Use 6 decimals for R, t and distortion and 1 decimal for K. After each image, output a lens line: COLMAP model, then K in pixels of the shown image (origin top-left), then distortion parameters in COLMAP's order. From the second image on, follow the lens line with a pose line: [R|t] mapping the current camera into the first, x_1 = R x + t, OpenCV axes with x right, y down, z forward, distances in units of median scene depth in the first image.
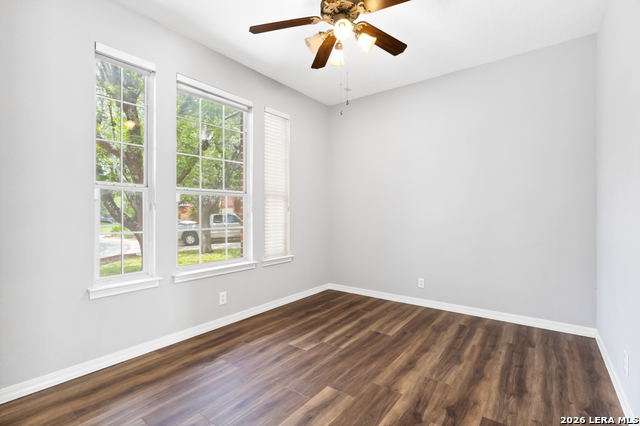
lens RADIAL K [[299.8, 0, 317.9], [0, 299.8, 211.3], [0, 0, 1]] dist [-0.004566, 0.001186]
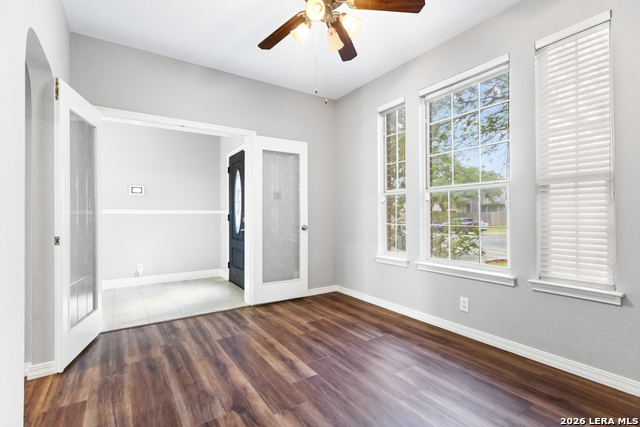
lens RADIAL K [[299.8, 0, 319.4], [0, 299.8, 213.1], [0, 0, 1]] dist [-0.004566, 0.001186]
pose [[-0.324266, 0.000946, -0.945965, 0.873996], [0.009979, 0.999947, -0.002421, 0.020954], [0.945913, -0.010225, -0.324259, 1.158533]]
